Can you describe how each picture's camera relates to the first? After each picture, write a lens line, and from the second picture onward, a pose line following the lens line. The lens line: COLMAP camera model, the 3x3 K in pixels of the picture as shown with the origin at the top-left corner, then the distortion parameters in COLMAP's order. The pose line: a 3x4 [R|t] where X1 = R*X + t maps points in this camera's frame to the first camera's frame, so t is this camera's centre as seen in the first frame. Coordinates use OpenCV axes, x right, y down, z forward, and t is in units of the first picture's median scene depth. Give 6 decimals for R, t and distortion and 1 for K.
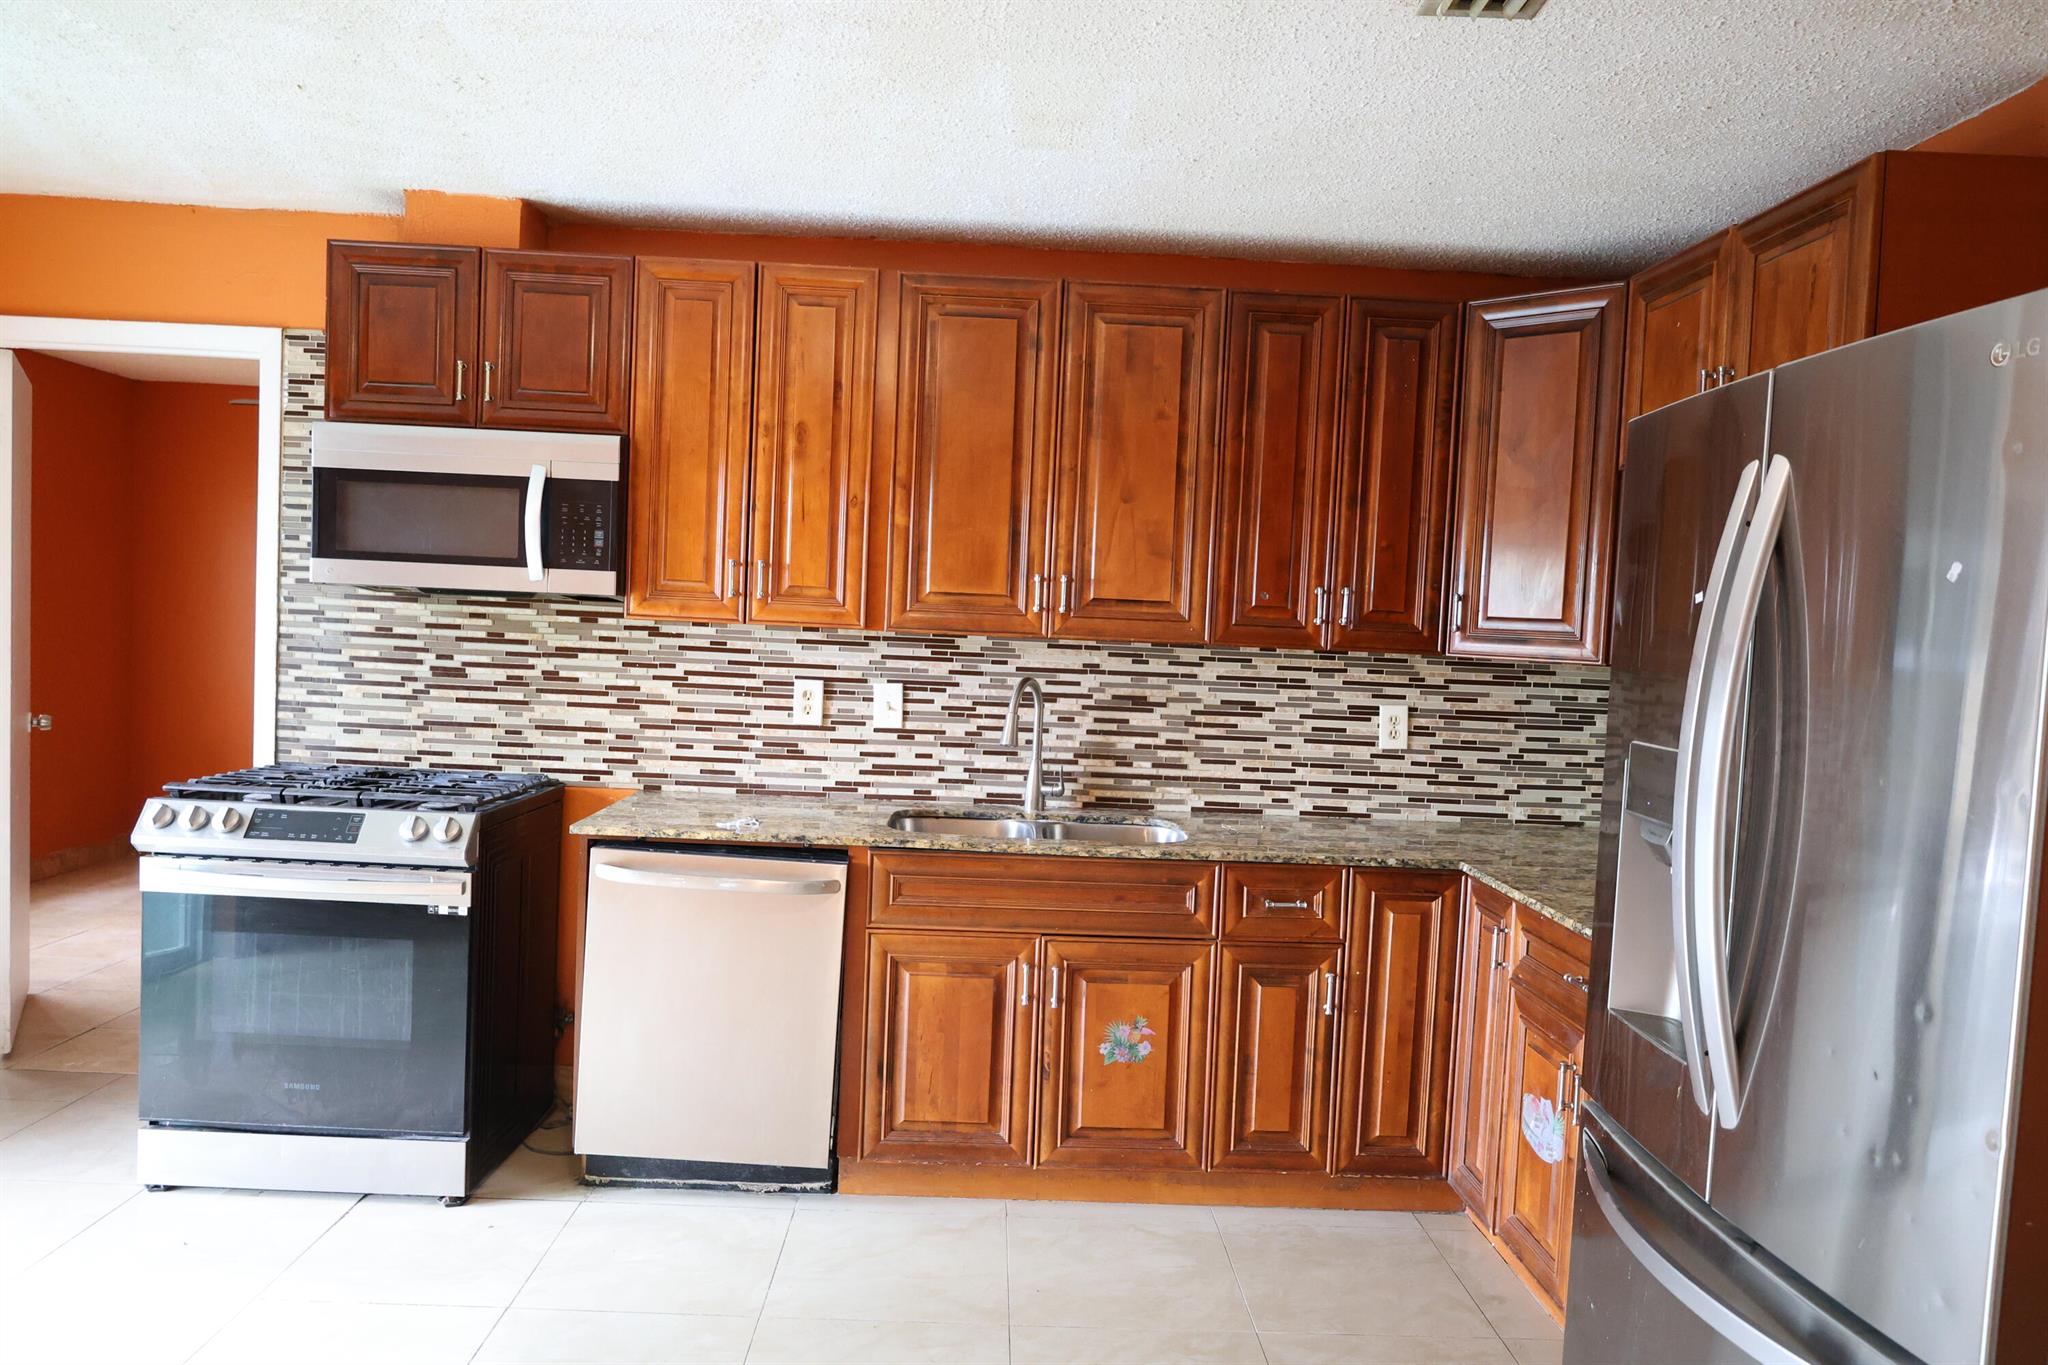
lens RADIAL K [[1383.4, 0, 1027.3], [0, 1383.4, 688.5], [0, 0, 1]] dist [-0.015567, 0.004395]
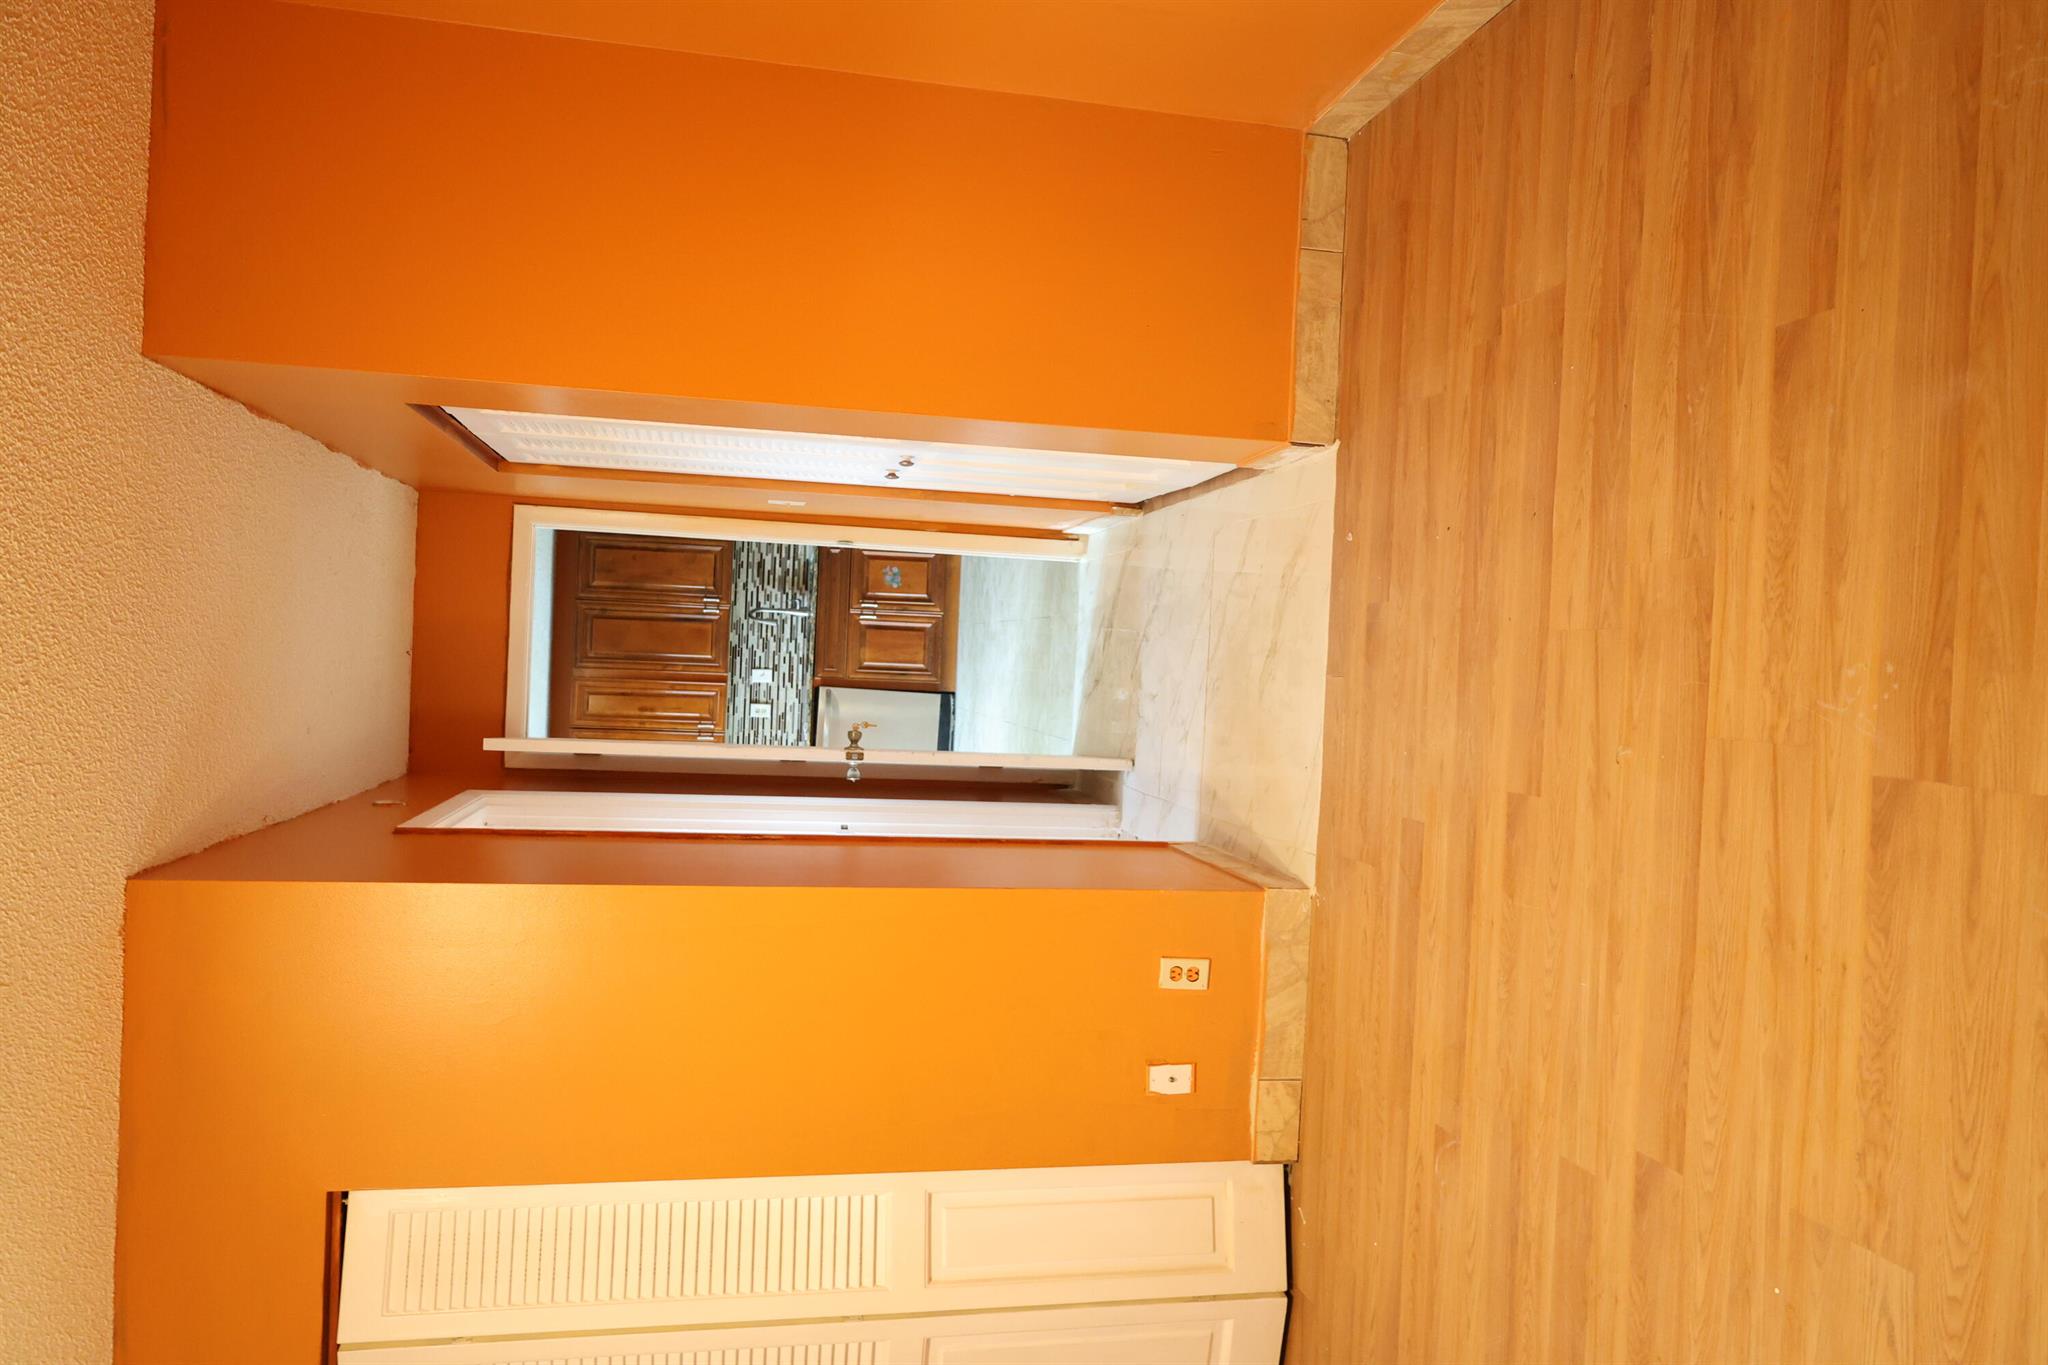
lens RADIAL K [[1382.5, 0, 1059.9], [0, 1382.5, 683.1], [0, 0, 1]] dist [-0.054189, 0.011703]
pose [[0.007143, -0.998483, -0.054587, 0.014910], [0.984997, -0.002387, 0.172557, 0.104129], [-0.172426, -0.055001, 0.983486, -1.327193]]
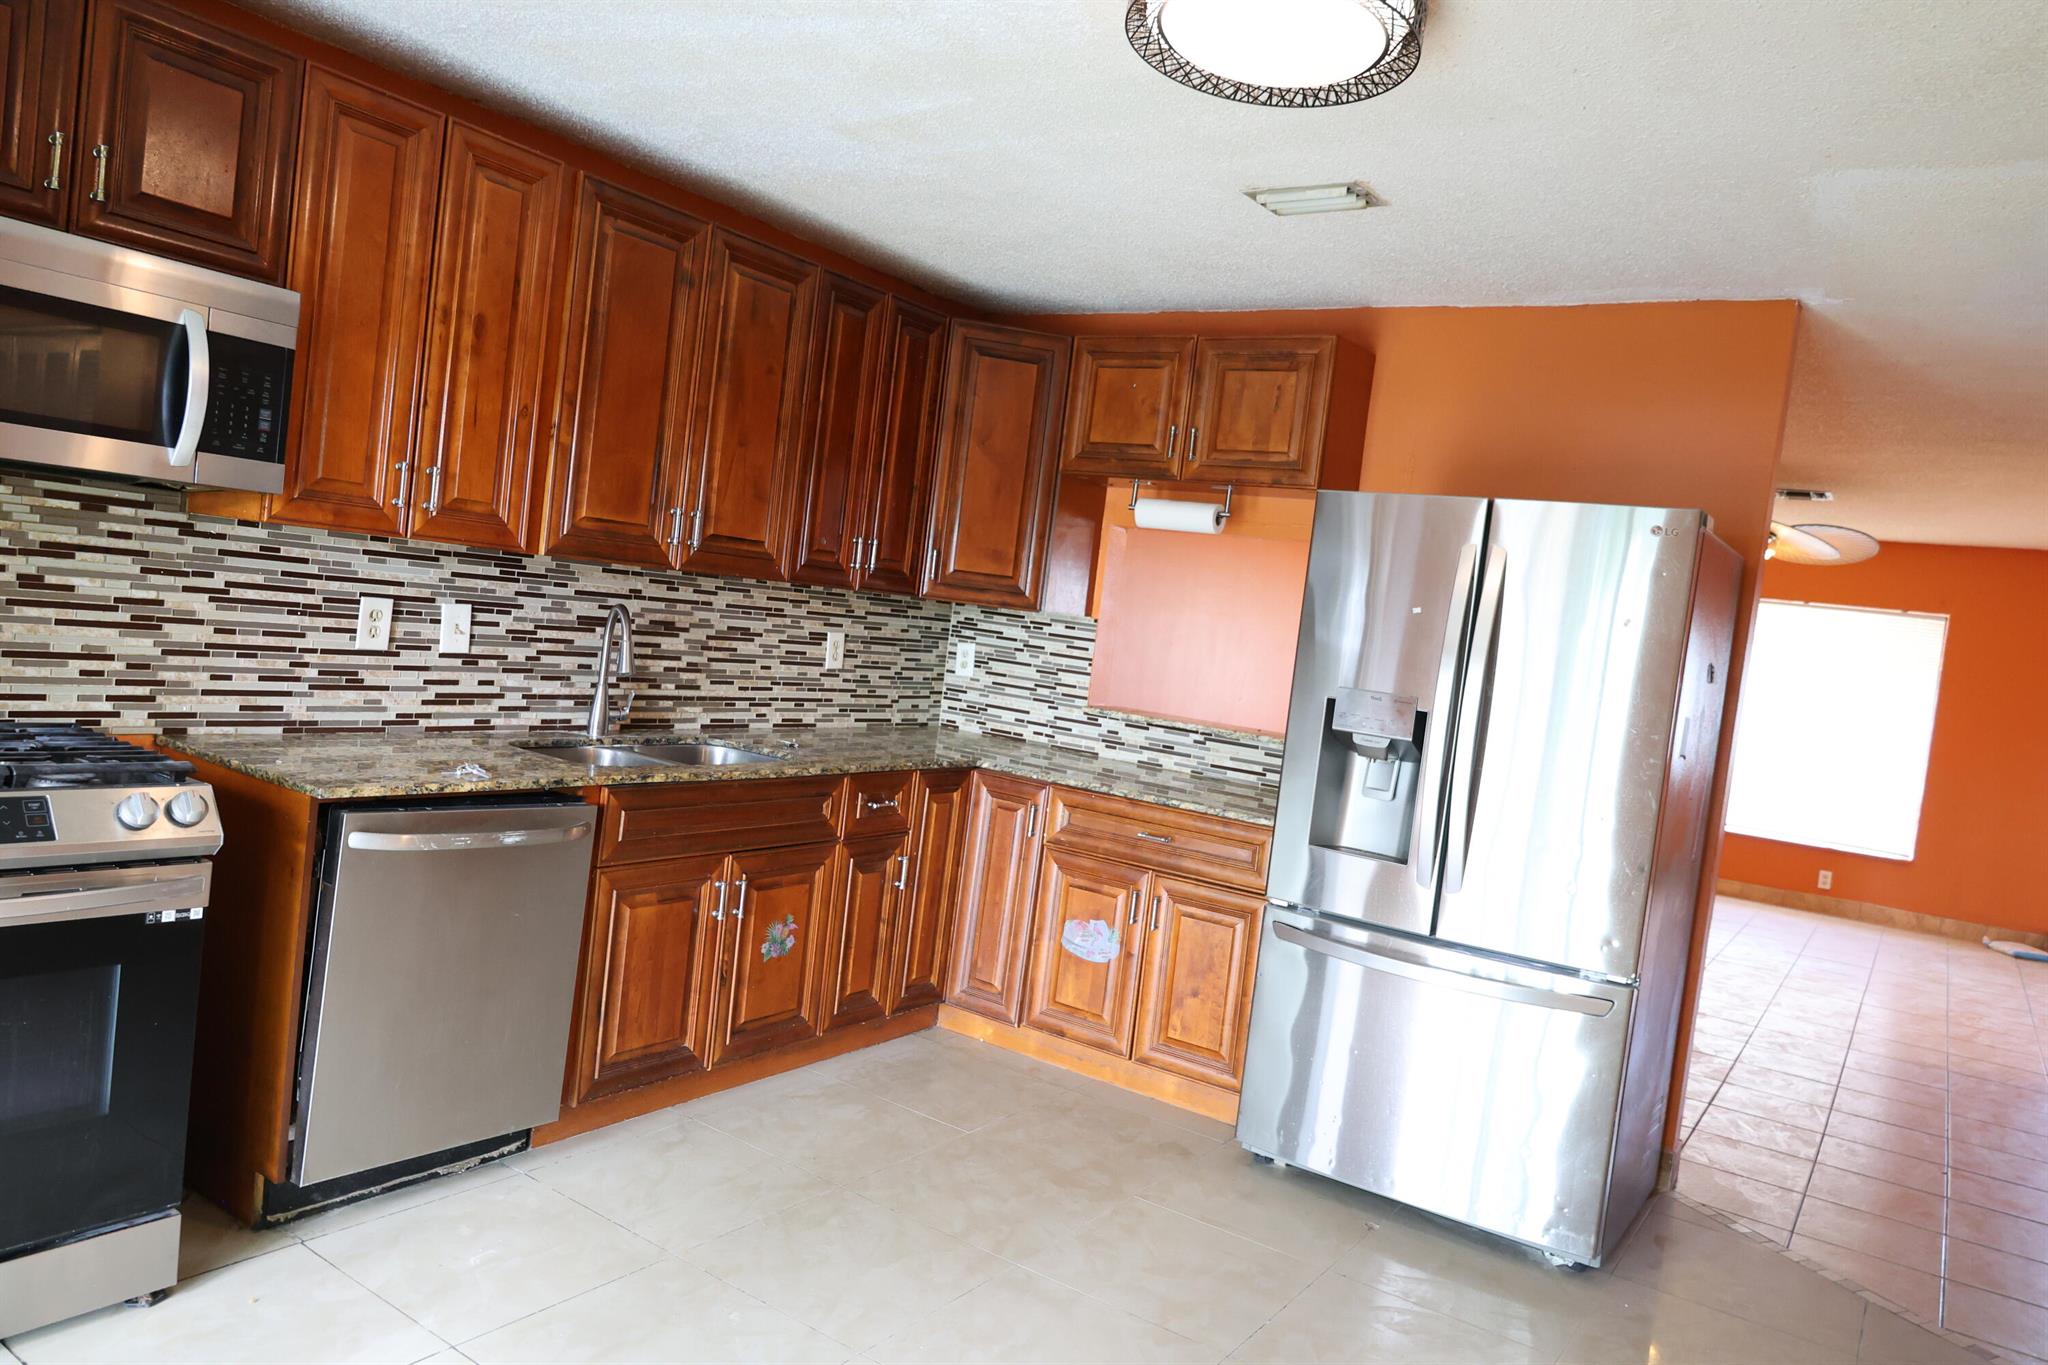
lens RADIAL K [[1382.9, 0, 1032.0], [0, 1382.9, 681.0], [0, 0, 1]] dist [-0.016463, 0.006963]
pose [[0.583633, -0.019274, 0.811789, -0.614692], [-0.053867, 0.996597, 0.062389, -0.029917], [-0.810229, -0.080141, 0.580608, 0.167929]]
